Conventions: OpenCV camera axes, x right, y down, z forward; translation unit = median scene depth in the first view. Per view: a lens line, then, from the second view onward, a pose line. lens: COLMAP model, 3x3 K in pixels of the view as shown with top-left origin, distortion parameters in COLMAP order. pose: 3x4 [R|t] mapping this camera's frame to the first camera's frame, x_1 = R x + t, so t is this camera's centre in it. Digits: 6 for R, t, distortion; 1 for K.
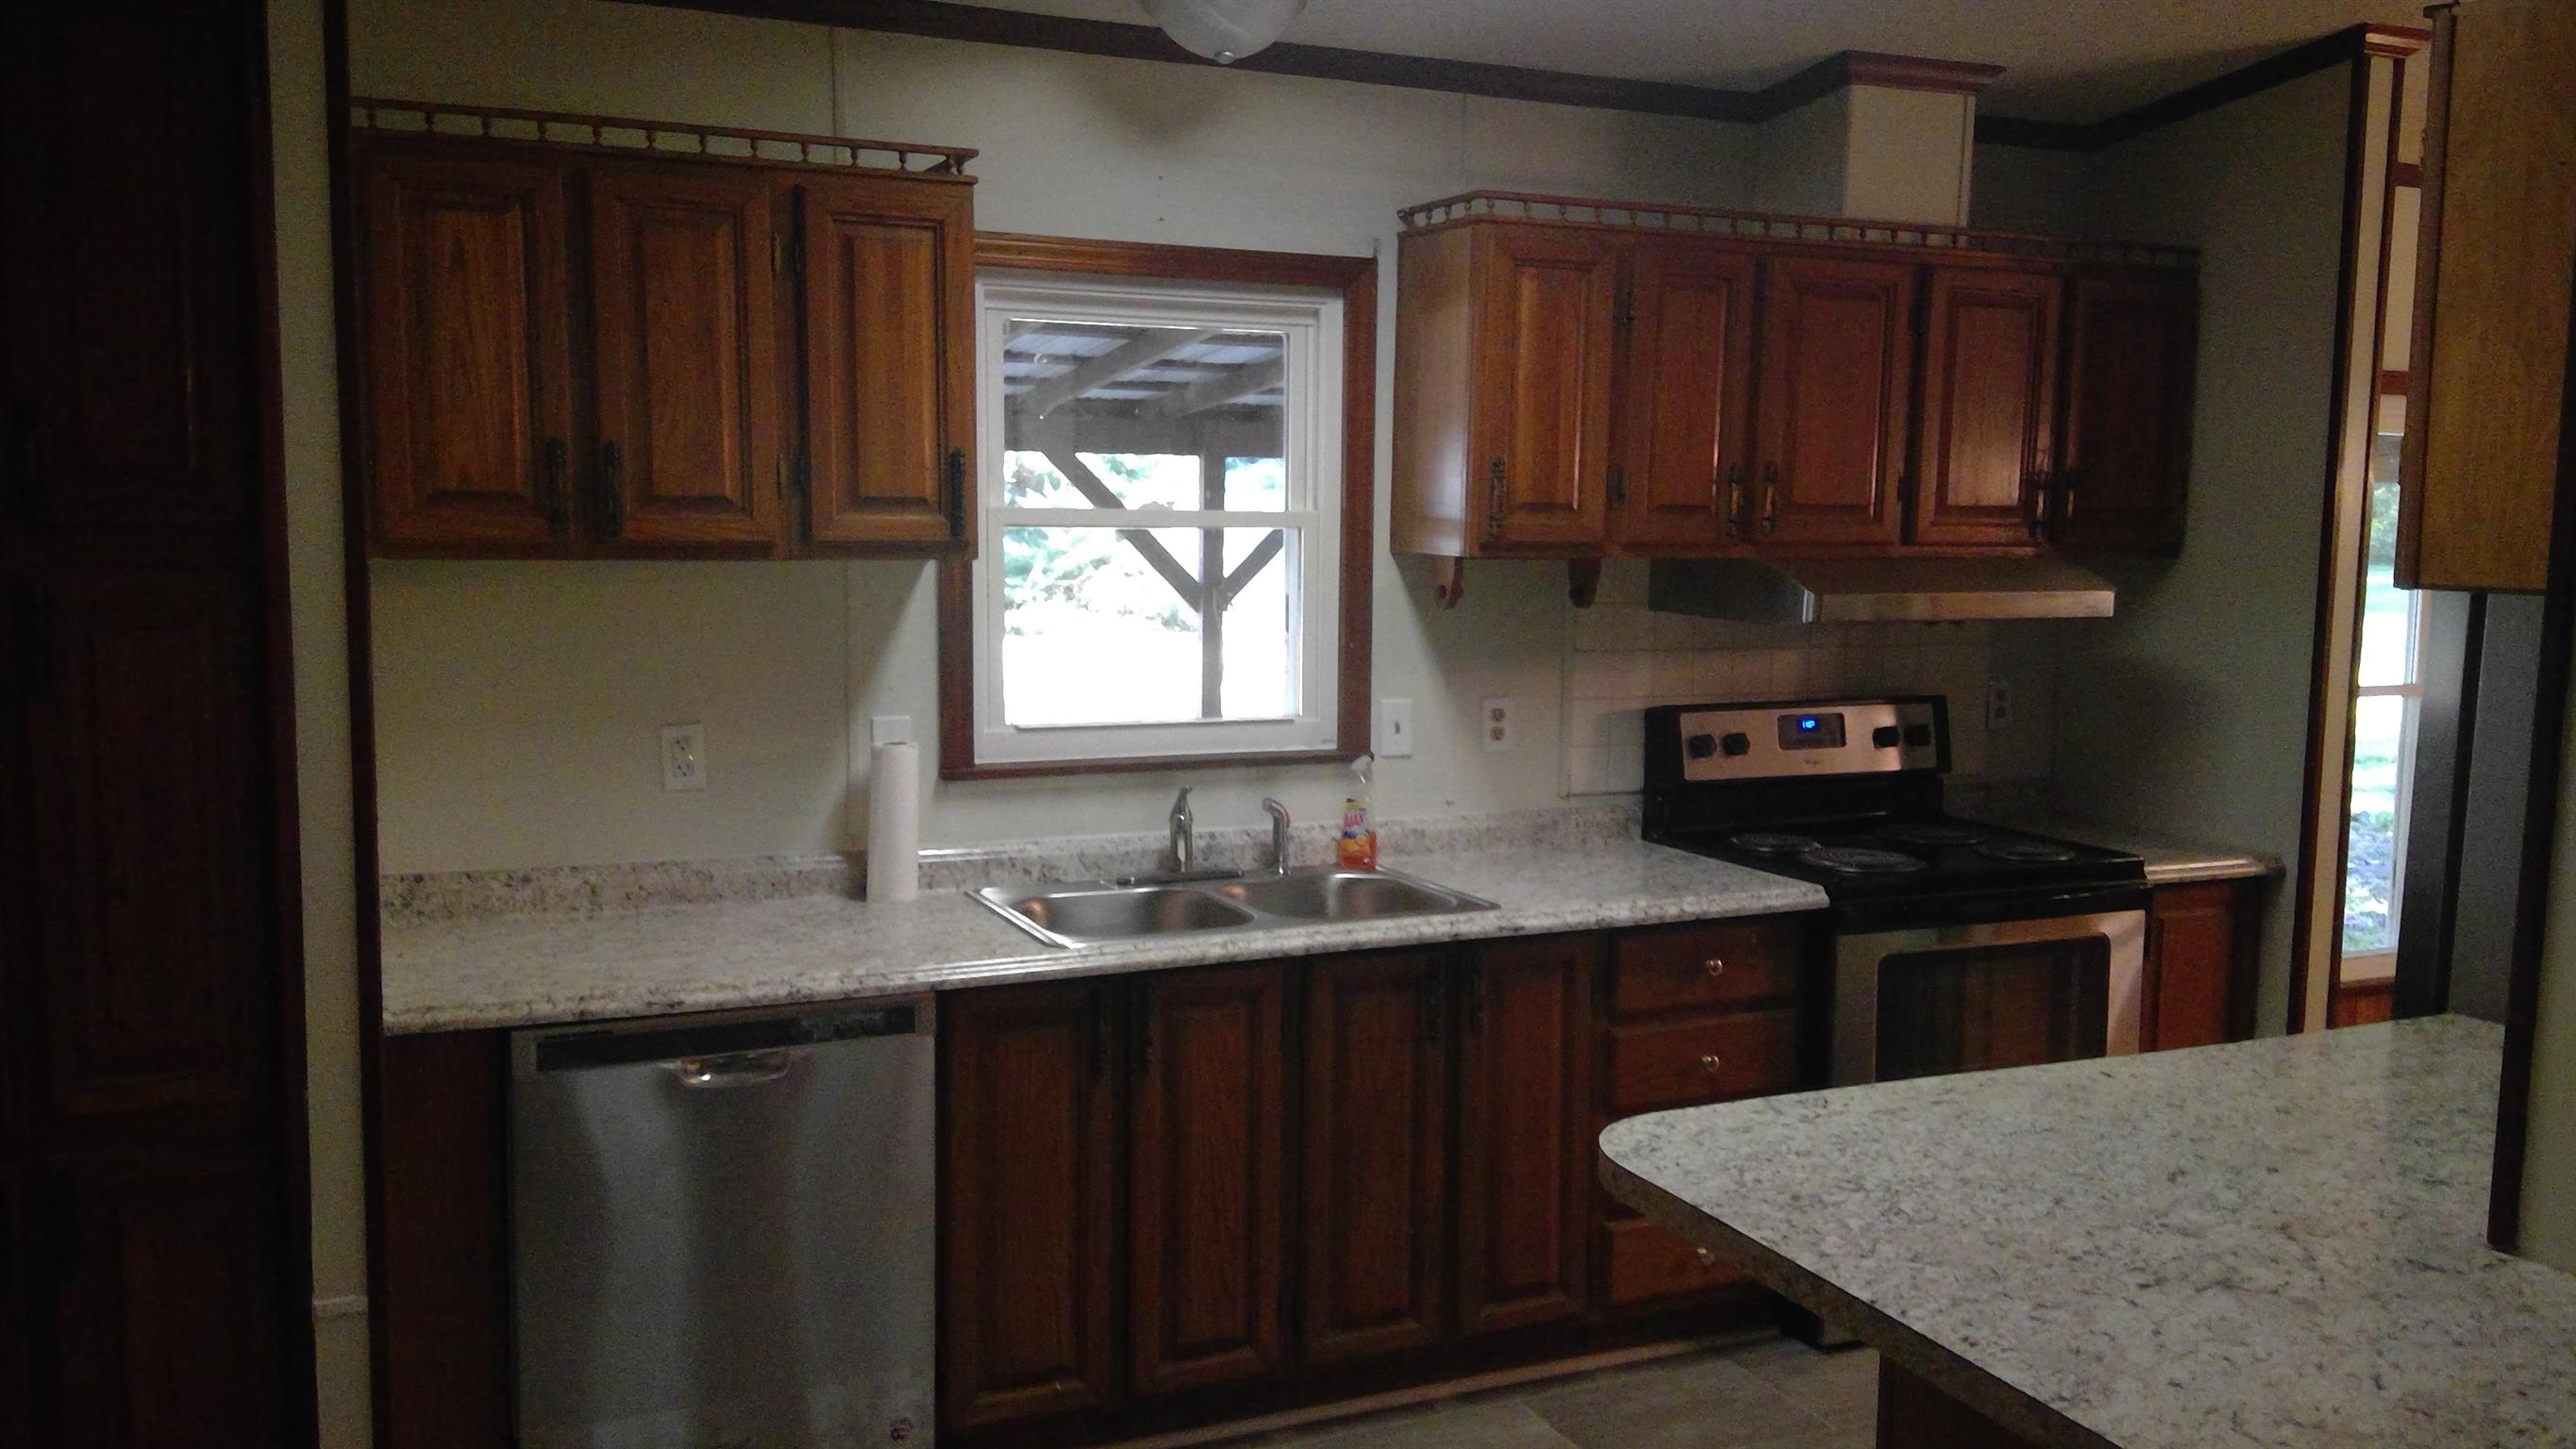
lens RADIAL K [[2007.8, 0, 1293.1], [0, 2007.8, 742.7], [0, 0, 1]] dist [0.120343, -0.189050]
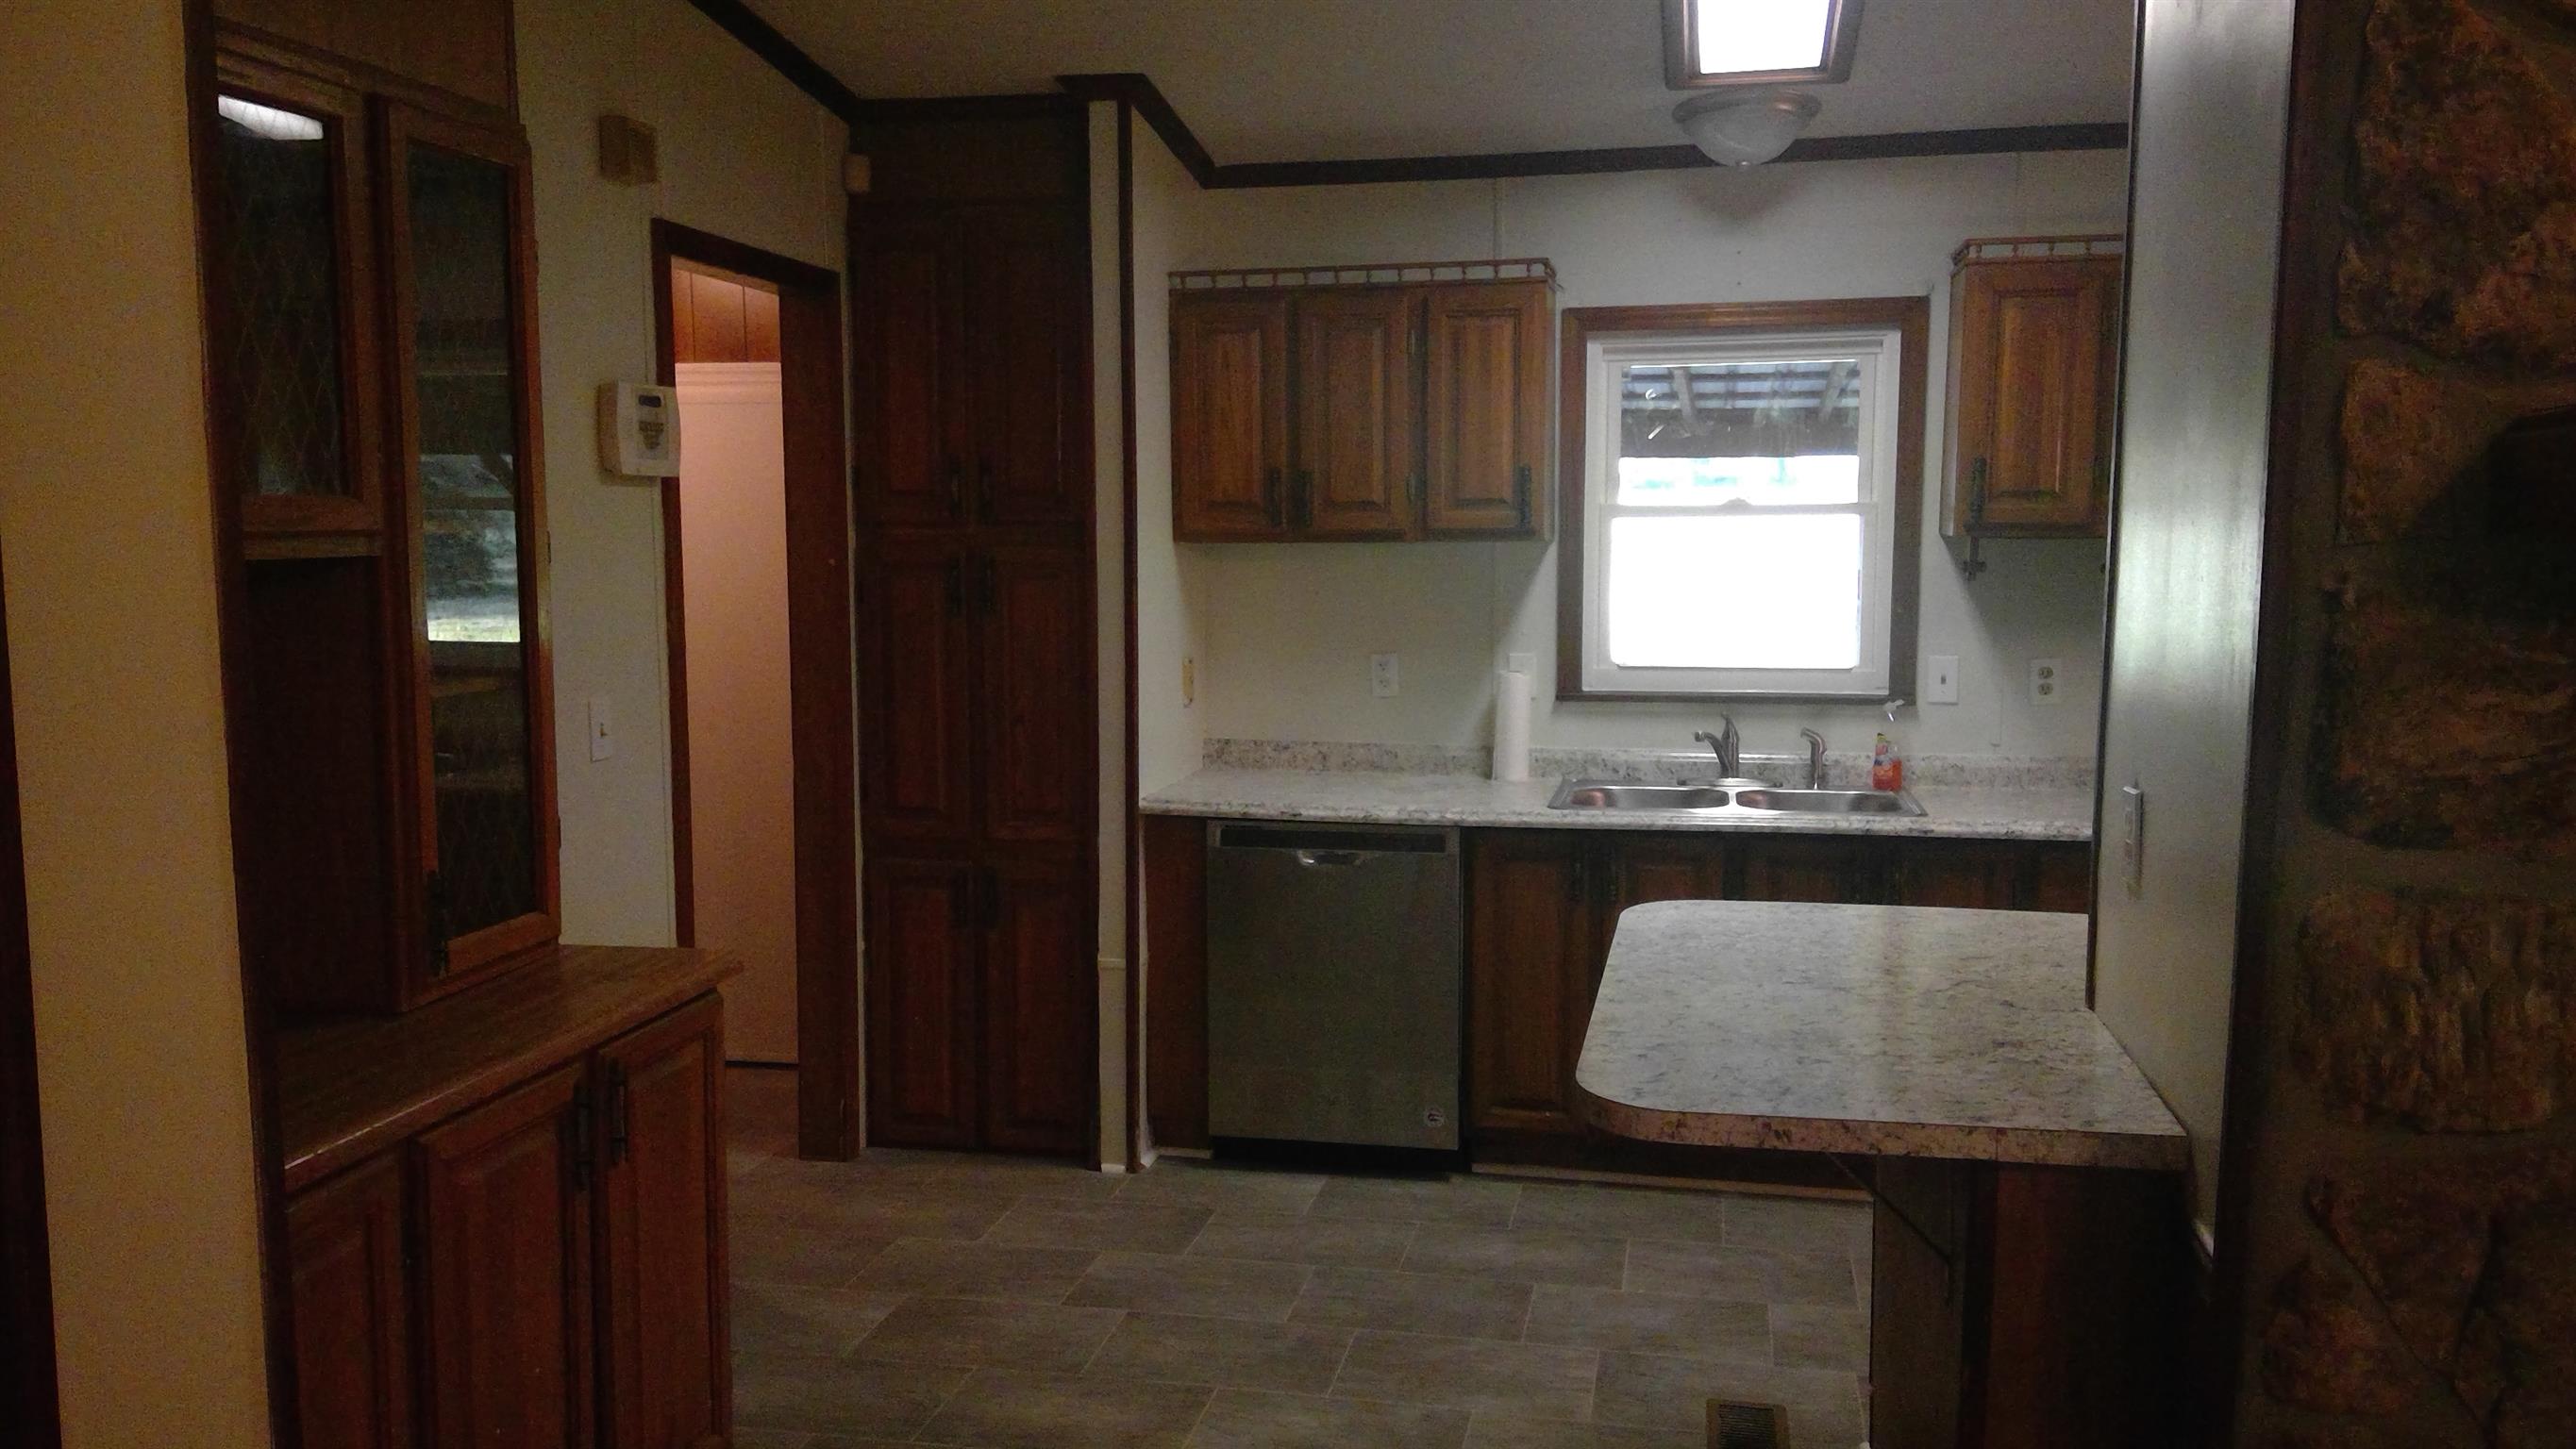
lens RADIAL K [[2007.8, 0, 1293.1], [0, 2007.8, 742.7], [0, 0, 1]] dist [0.120343, -0.189050]
pose [[0.810896, 0.051757, -0.582897, 0.509271], [-0.054979, 0.998413, 0.012167, 0.042251], [0.582602, 0.022181, 0.812455, -0.249752]]
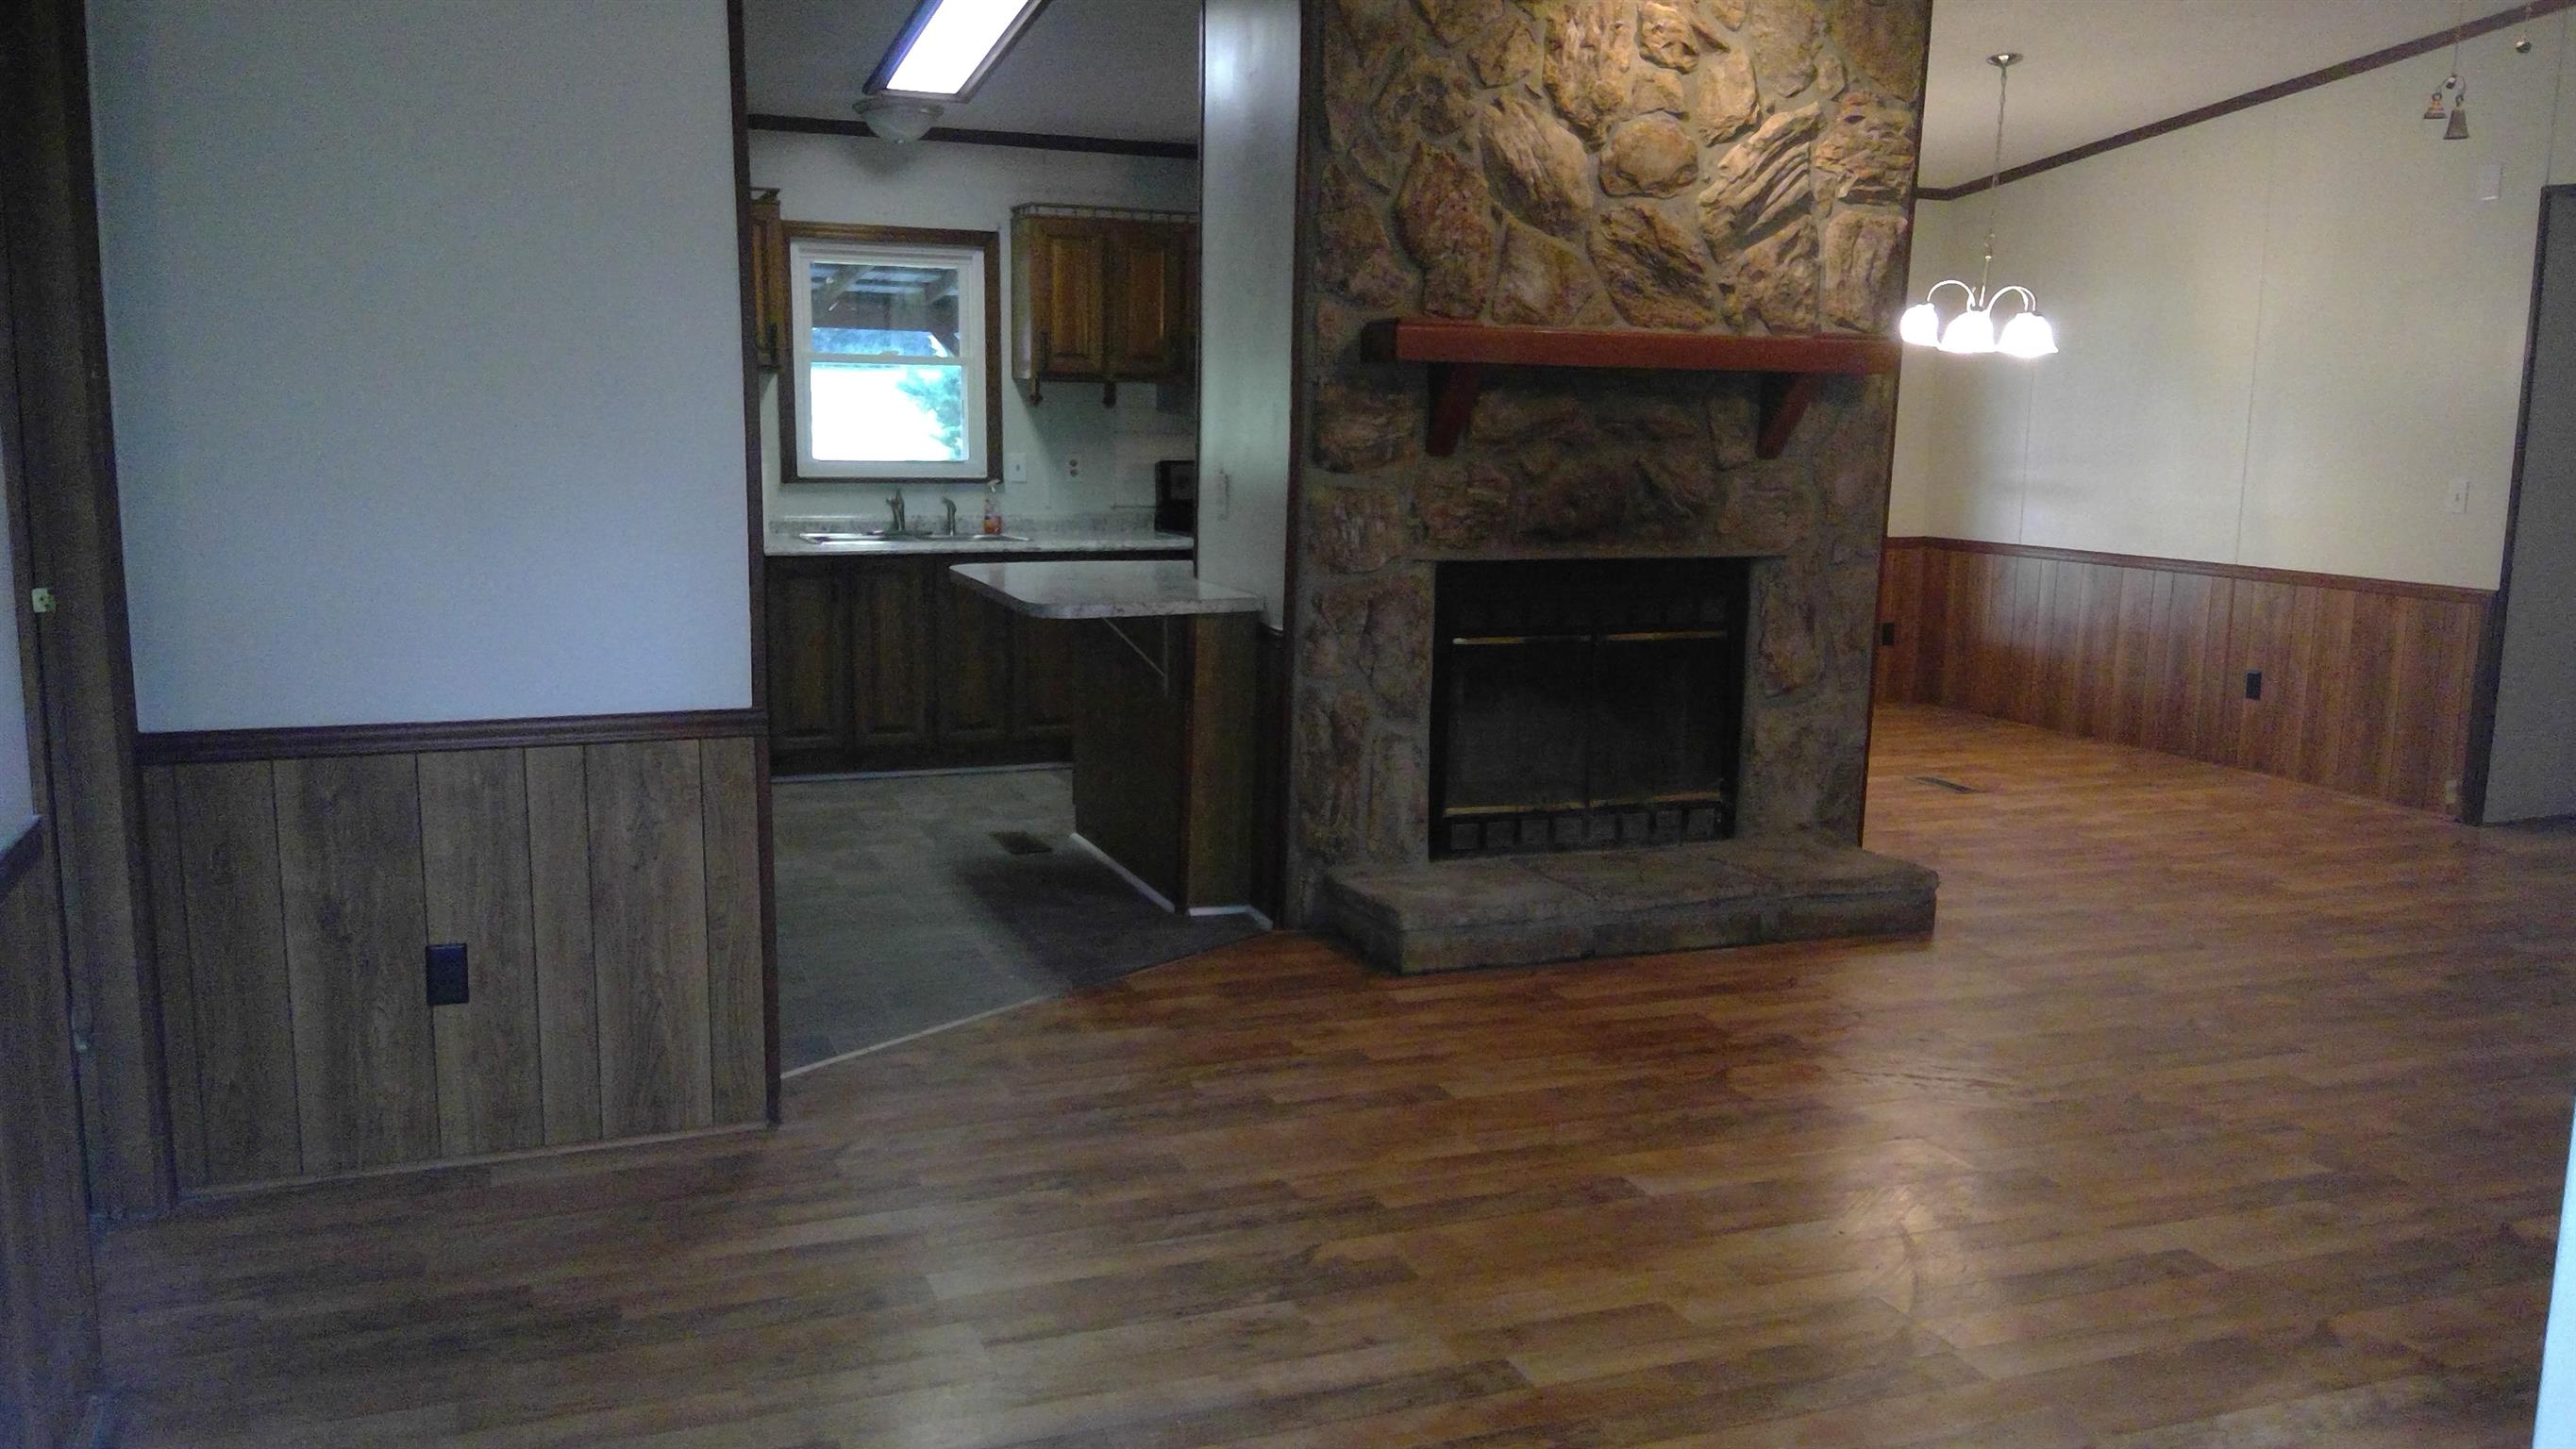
lens RADIAL K [[2007.8, 0, 1293.1], [0, 2007.8, 742.7], [0, 0, 1]] dist [0.120343, -0.189050]
pose [[0.999252, 0.010329, -0.037262, 0.459108], [-0.008389, 0.998620, 0.051849, 0.182156], [0.037746, -0.051498, 0.997960, -1.151003]]
